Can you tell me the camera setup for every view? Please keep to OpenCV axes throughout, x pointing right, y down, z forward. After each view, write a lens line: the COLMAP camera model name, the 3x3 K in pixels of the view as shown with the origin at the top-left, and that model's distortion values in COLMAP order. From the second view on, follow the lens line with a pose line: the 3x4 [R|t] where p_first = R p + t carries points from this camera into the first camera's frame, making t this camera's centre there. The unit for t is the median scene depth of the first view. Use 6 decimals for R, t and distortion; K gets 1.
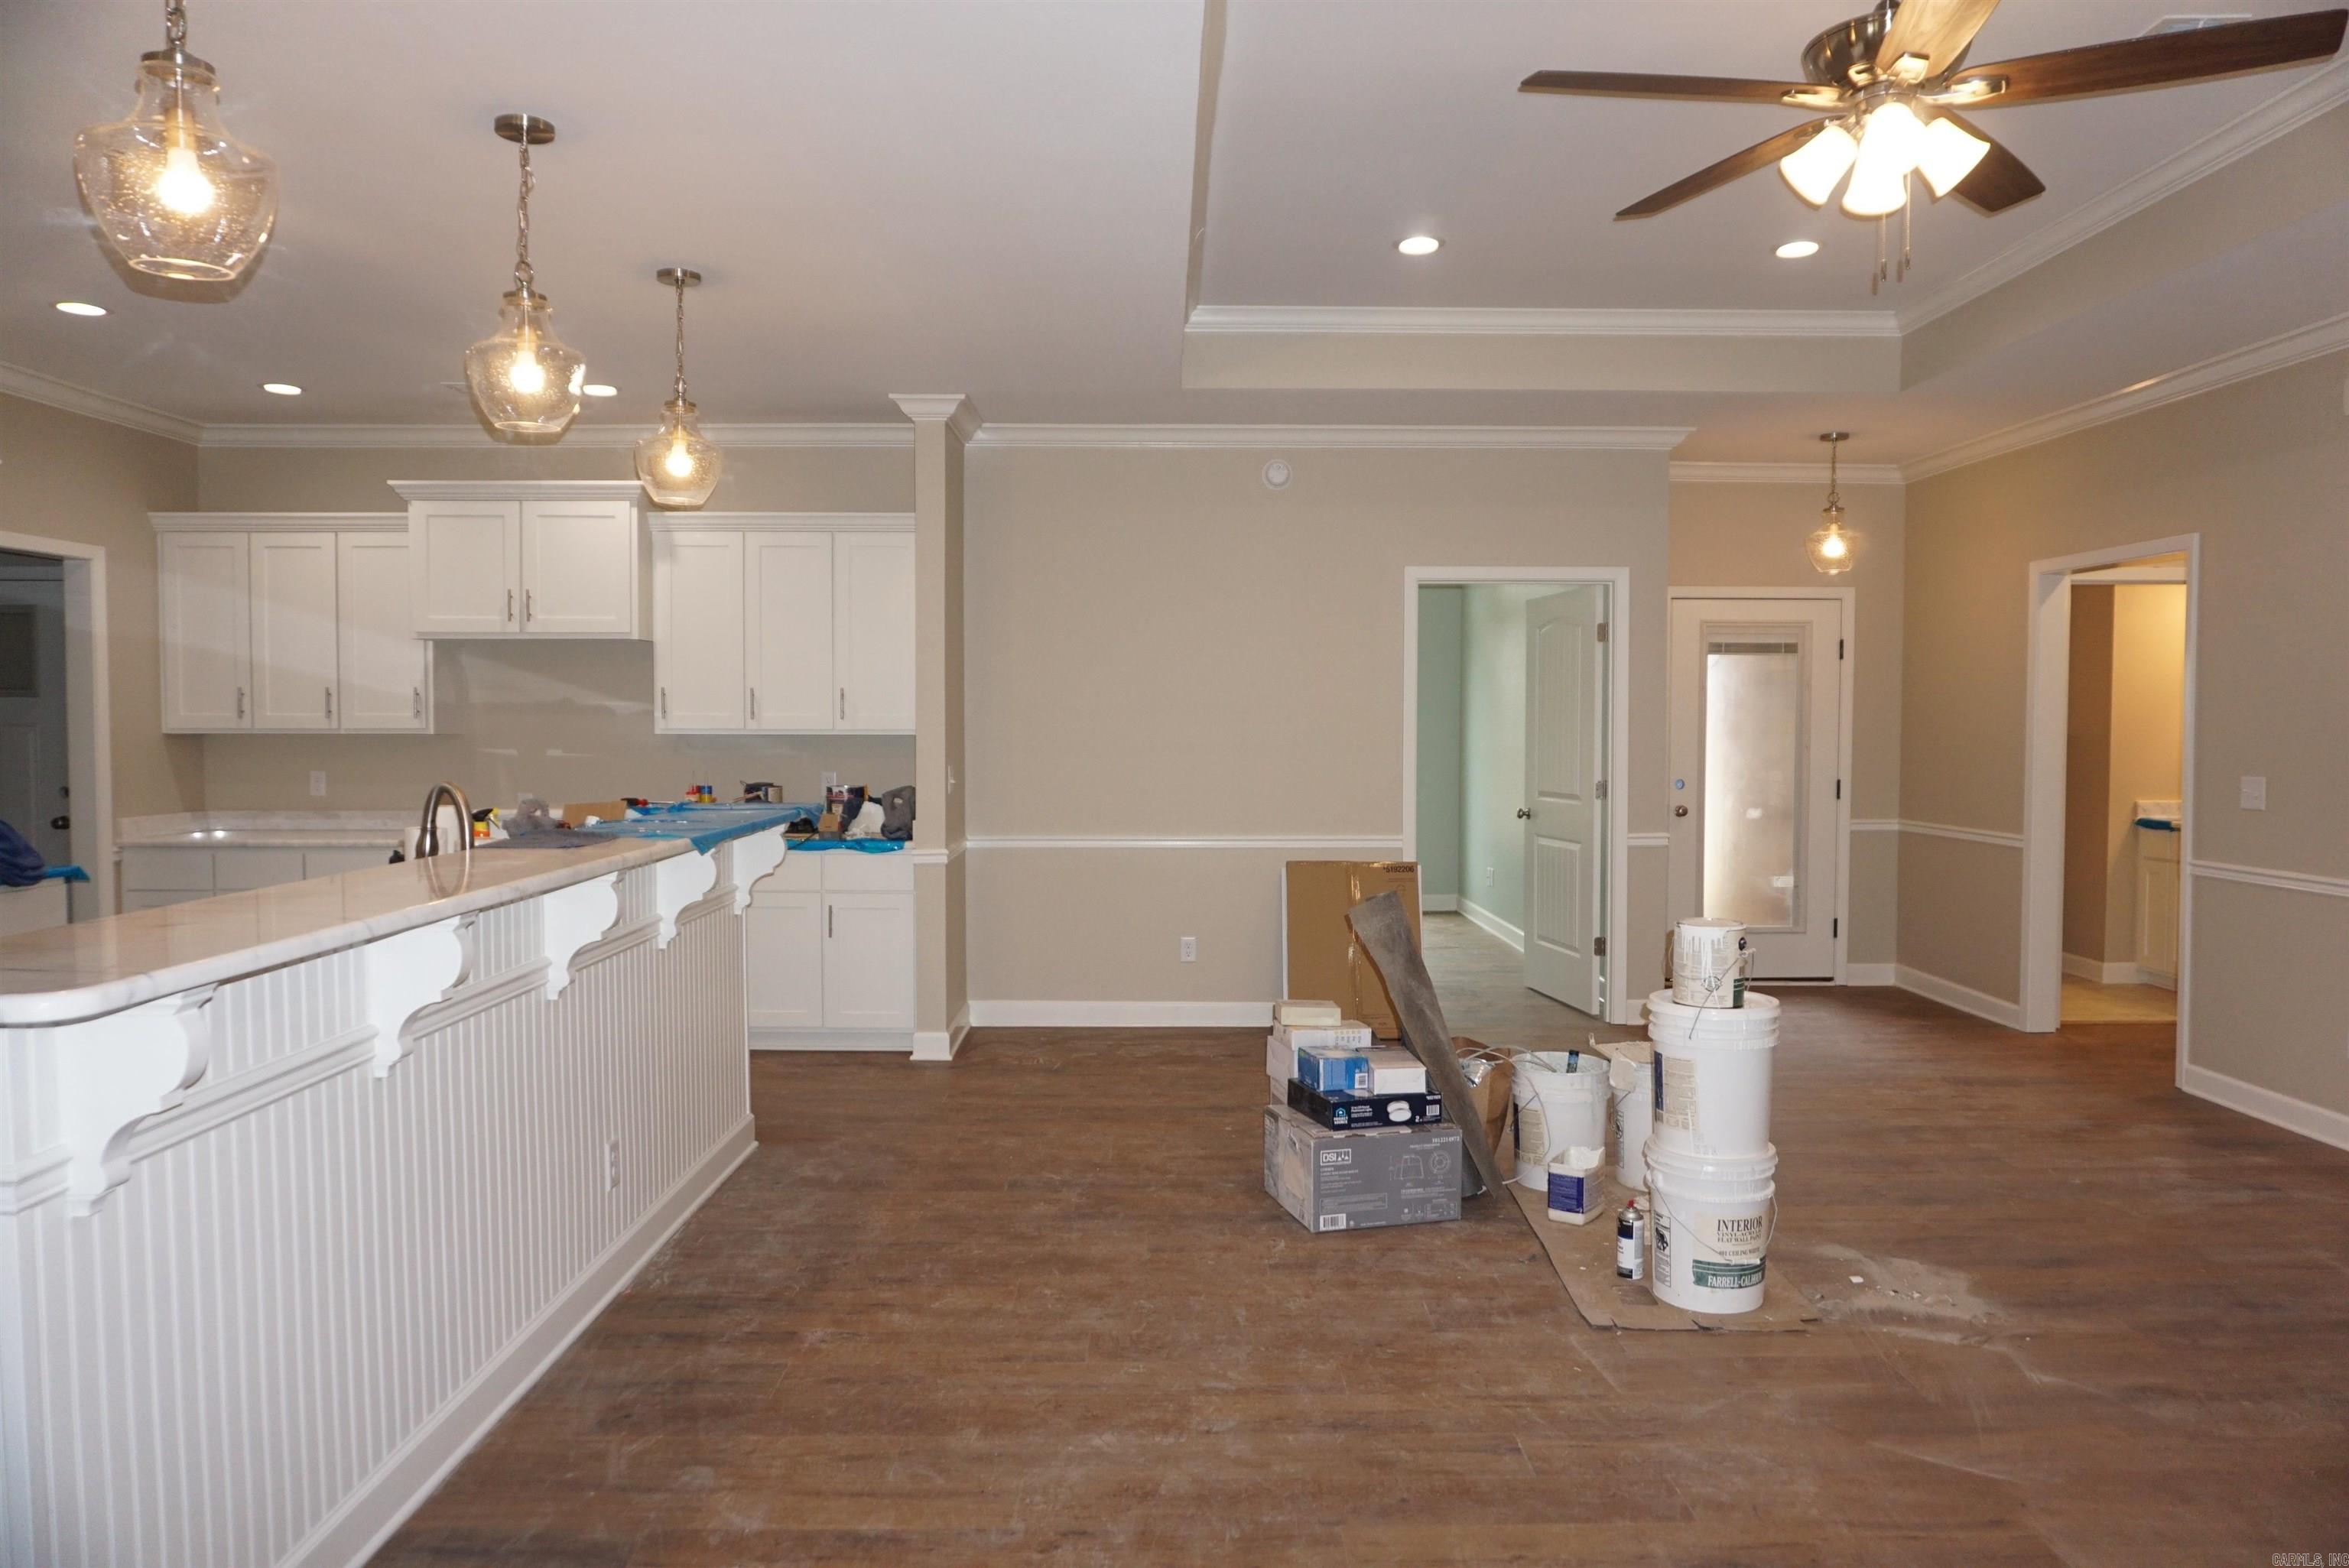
lens RADIAL K [[1553.1, 0, 1168.2], [0, 1553.1, 793.2], [0, 0, 1]] dist [-0.056120, 0.034870]
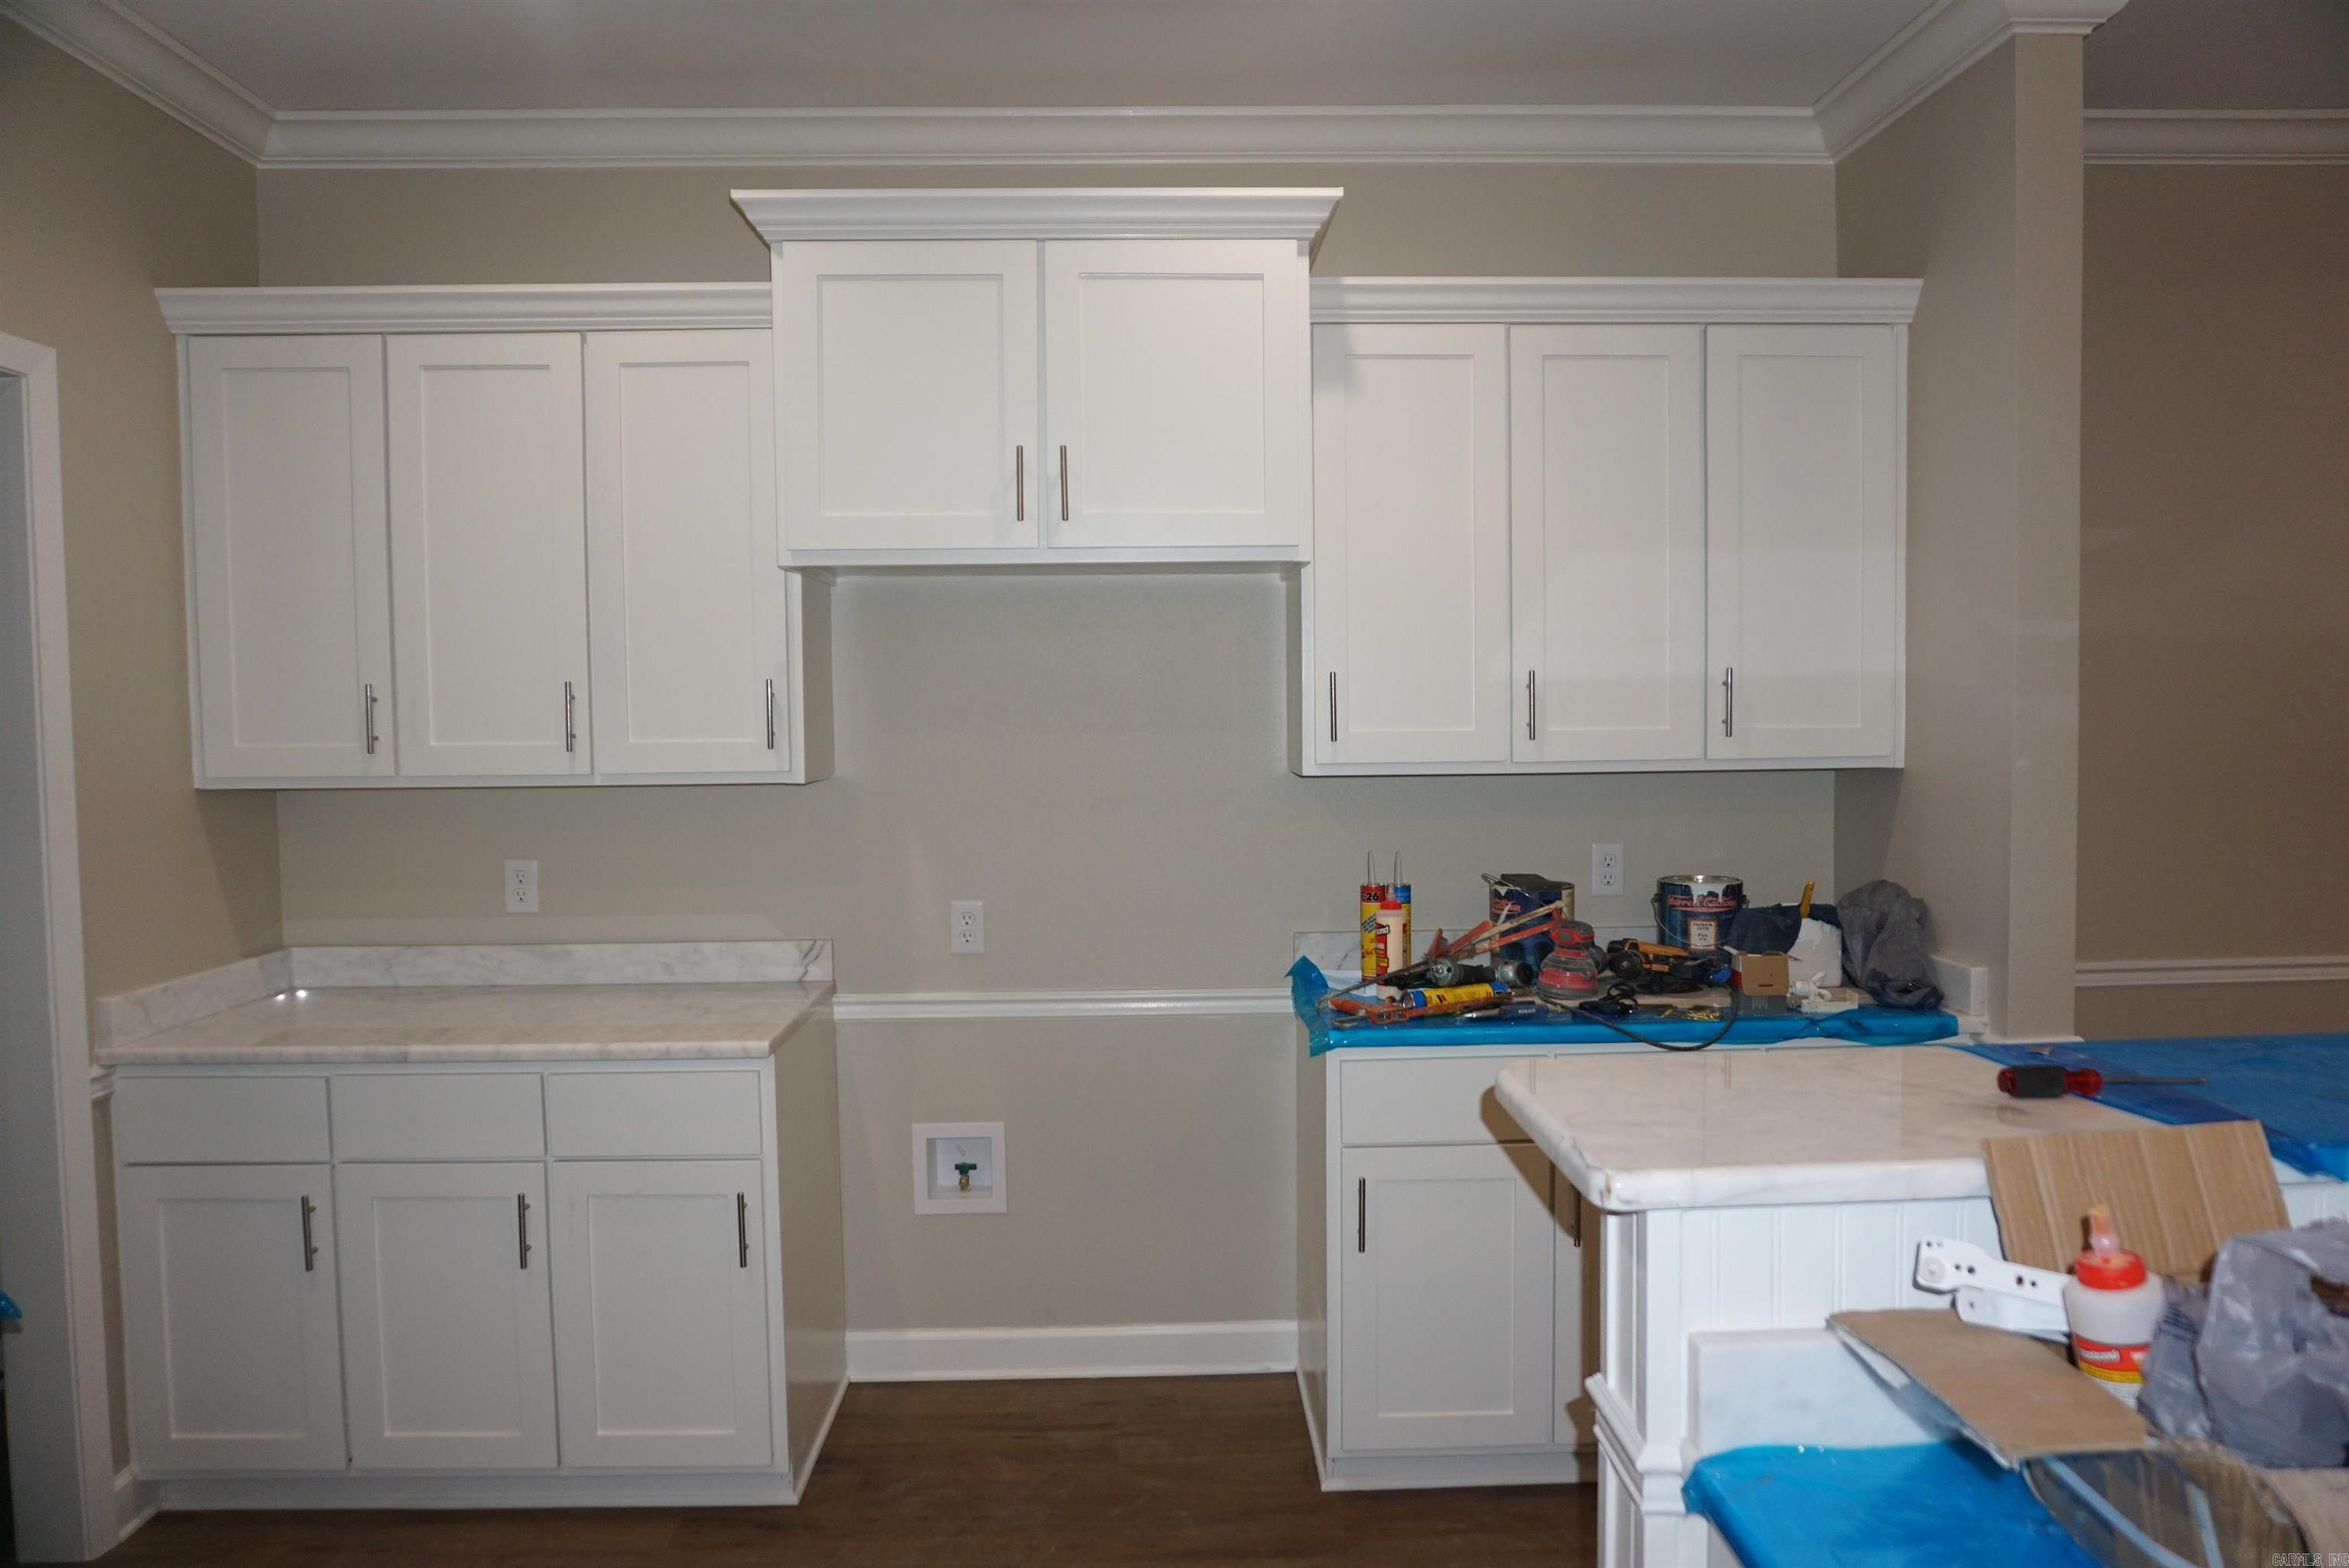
lens RADIAL K [[1567.8, 0, 1170.9], [0, 1567.8, 793.0], [0, 0, 1]] dist [-0.057712, 0.036466]
pose [[0.999817, -0.014482, 0.012496, -0.565850], [0.014390, 0.999869, 0.007446, -0.056272], [-0.012602, -0.007265, 0.999894, 0.814329]]
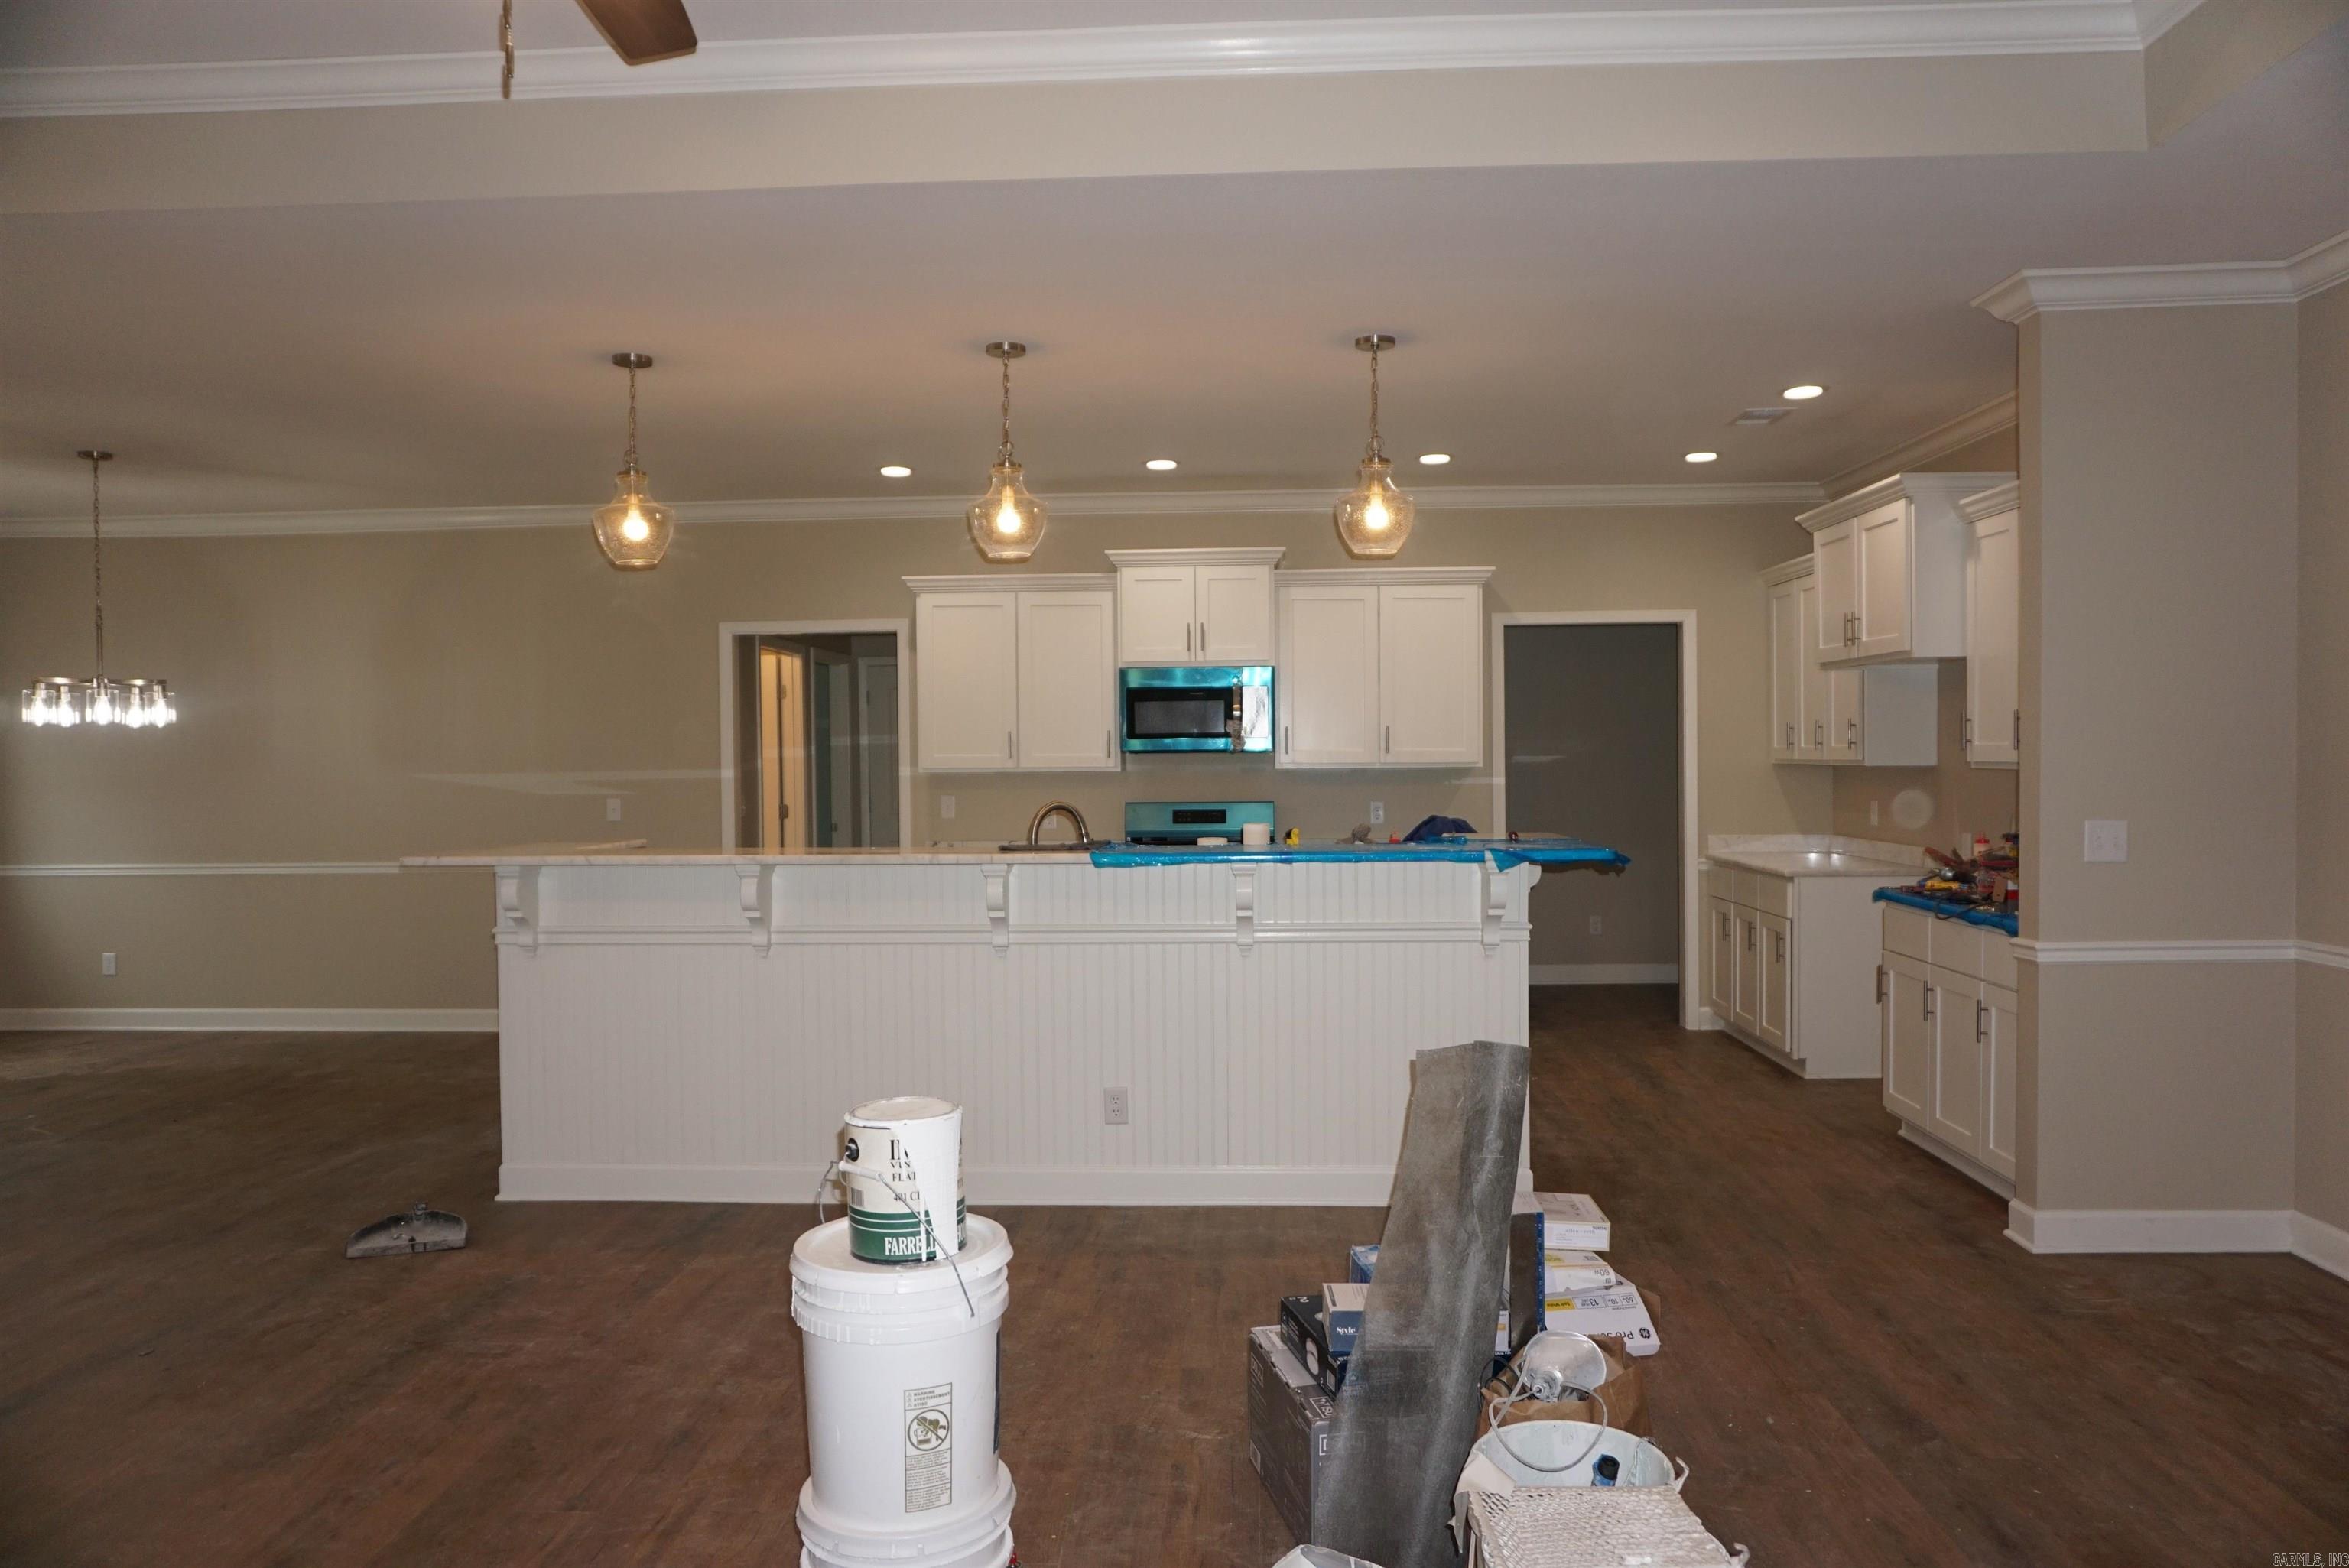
lens RADIAL K [[1567.8, 0, 1170.9], [0, 1567.8, 793.0], [0, 0, 1]] dist [-0.057712, 0.036466]
pose [[-0.057592, 0.027956, -0.997949, 0.774489], [-0.035523, 0.998917, 0.030033, -0.047611], [0.997708, 0.037180, -0.056537, 0.936917]]
